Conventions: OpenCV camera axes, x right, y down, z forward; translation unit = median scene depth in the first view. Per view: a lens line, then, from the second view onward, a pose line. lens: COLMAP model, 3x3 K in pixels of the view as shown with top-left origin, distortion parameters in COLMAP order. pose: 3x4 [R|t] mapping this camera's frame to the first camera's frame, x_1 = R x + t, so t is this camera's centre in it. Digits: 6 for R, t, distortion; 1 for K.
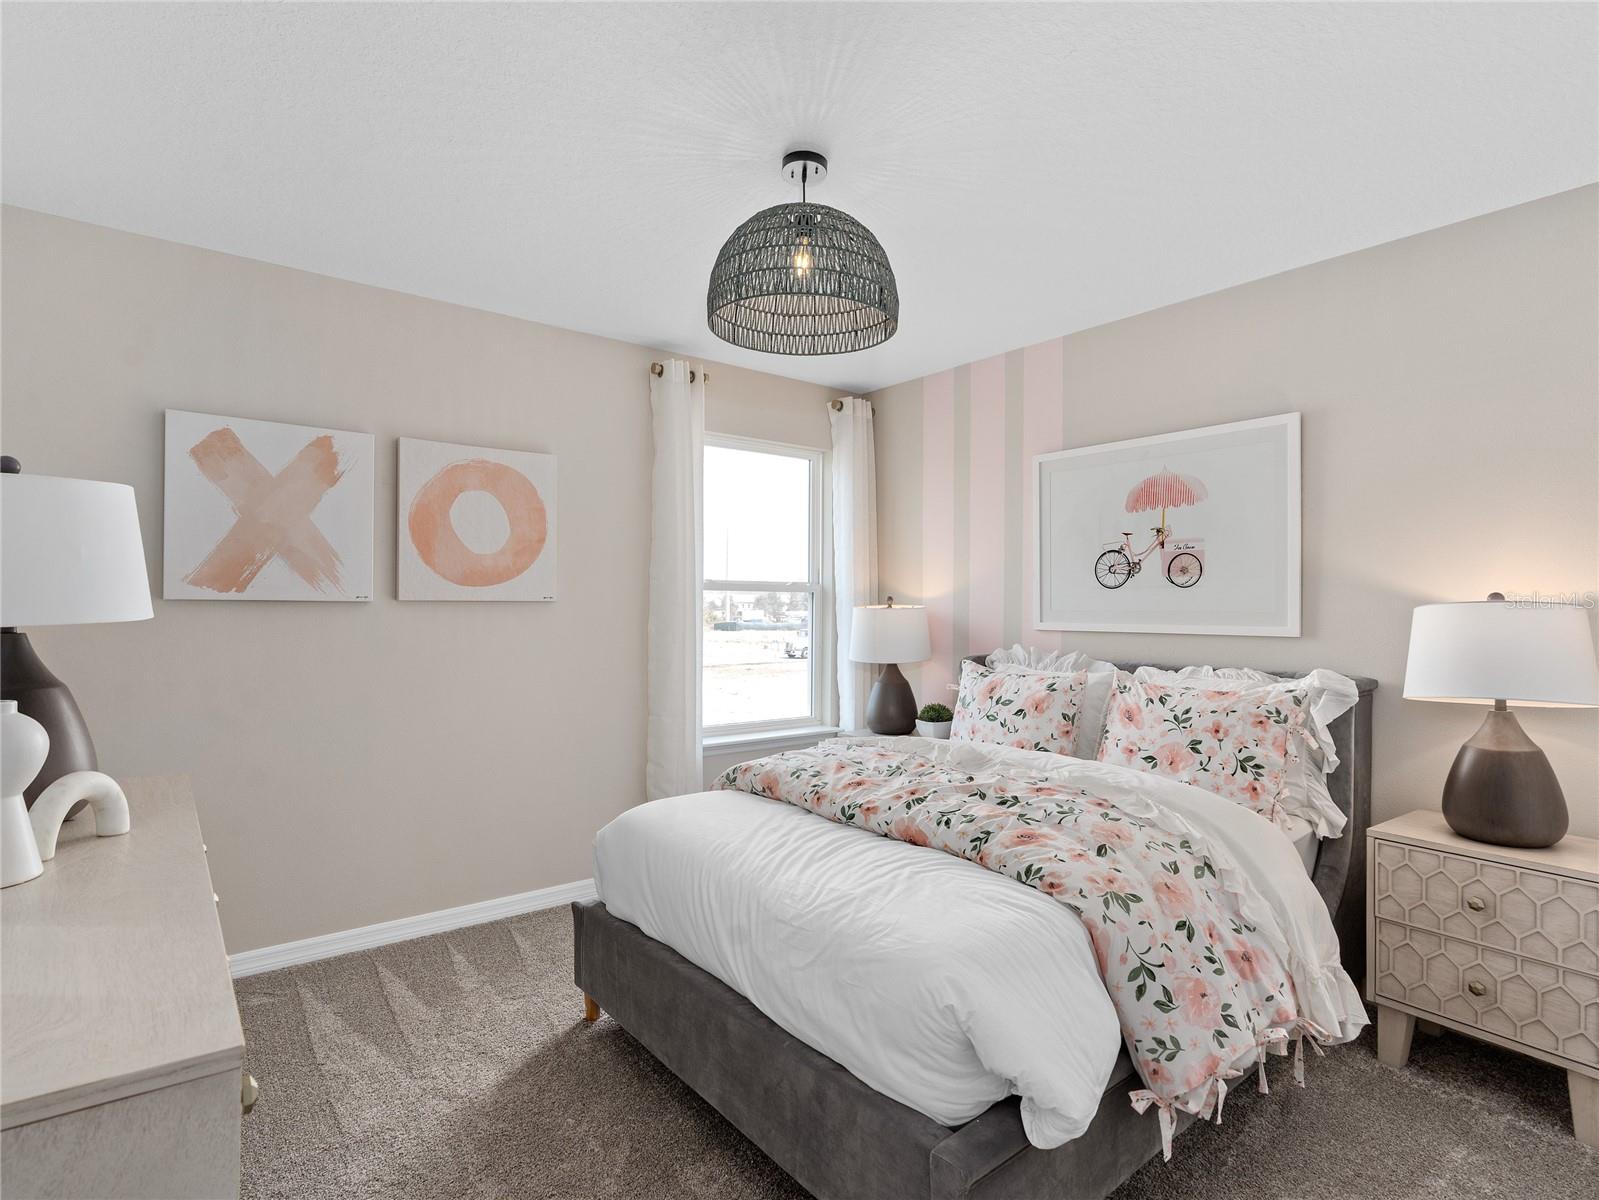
lens RADIAL K [[819.2, 0, 814.2], [0, 819.2, 603.0], [0, 0, 1]] dist [-0.015431, 0.005528]
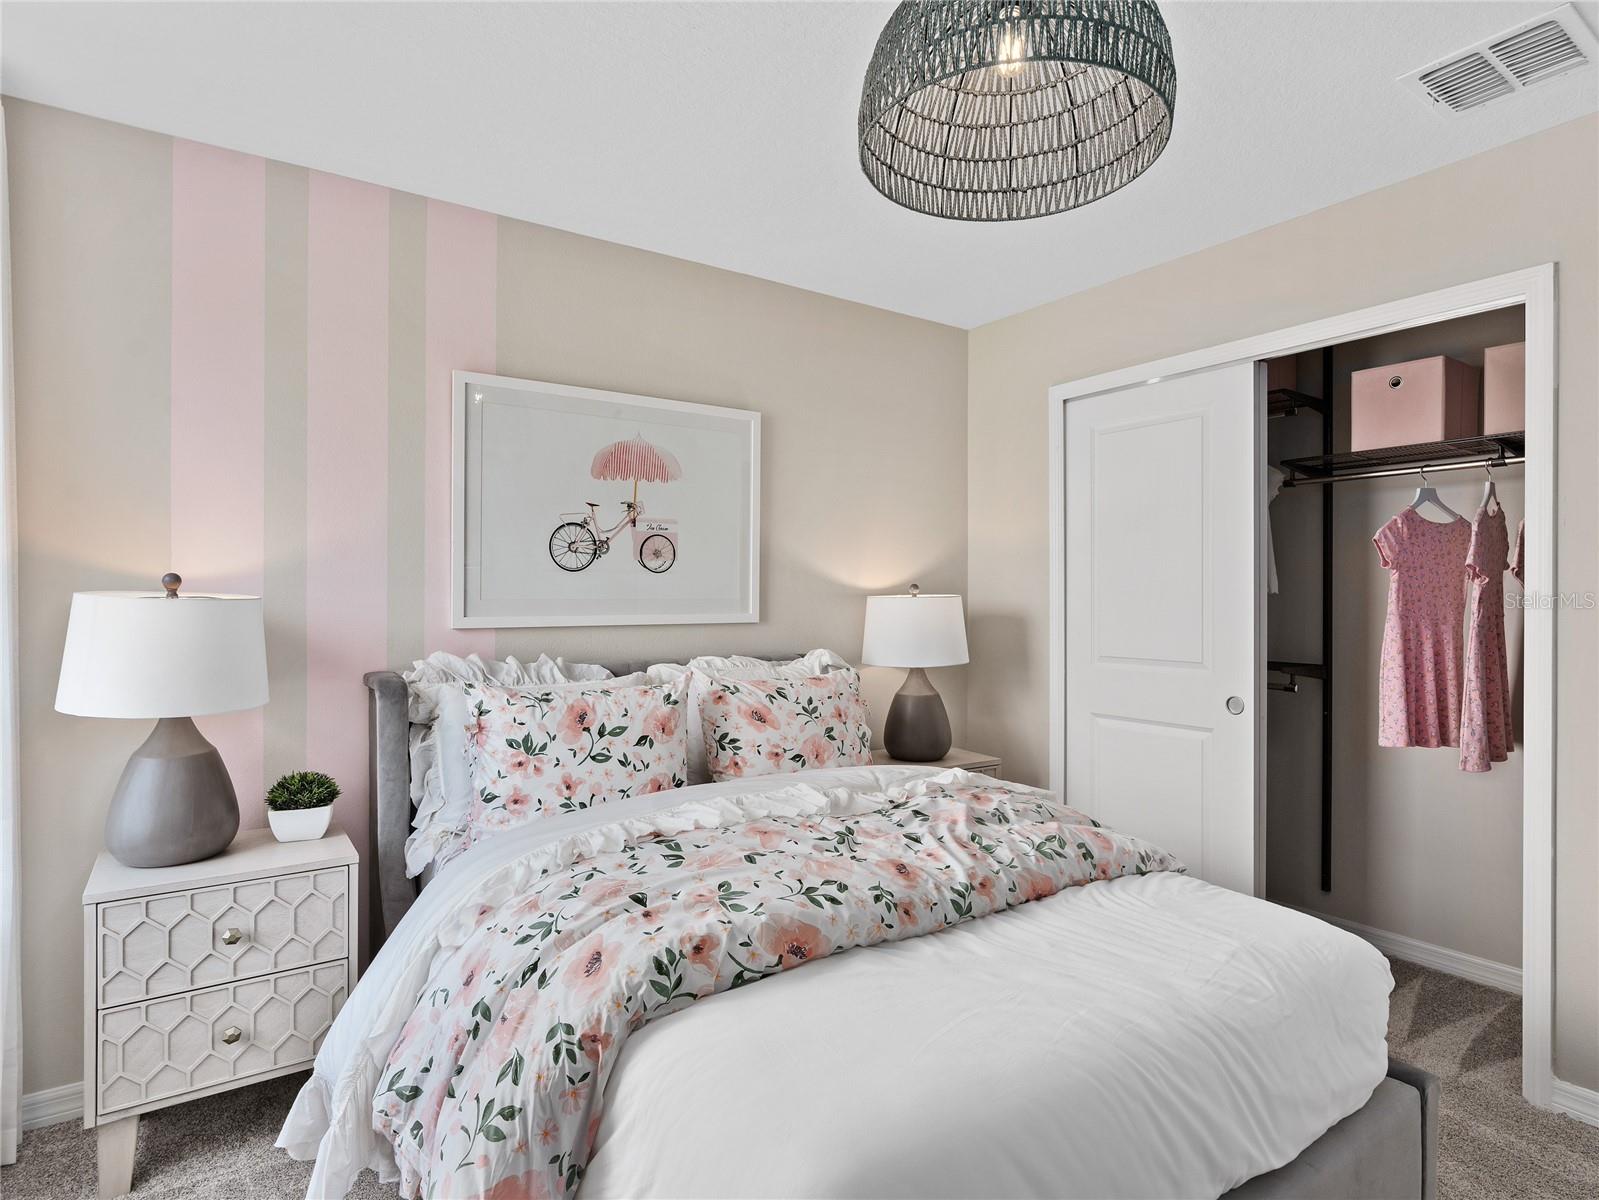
lens RADIAL K [[847.1, 0, 812.3], [0, 847.1, 600.7], [0, 0, 1]] dist [-0.006654, -0.001763]
pose [[0.090205, -0.006968, 0.995899, -0.458742], [-0.005480, 0.999957, 0.007493, 0.003466], [-0.995908, -0.006133, 0.090163, 0.747901]]
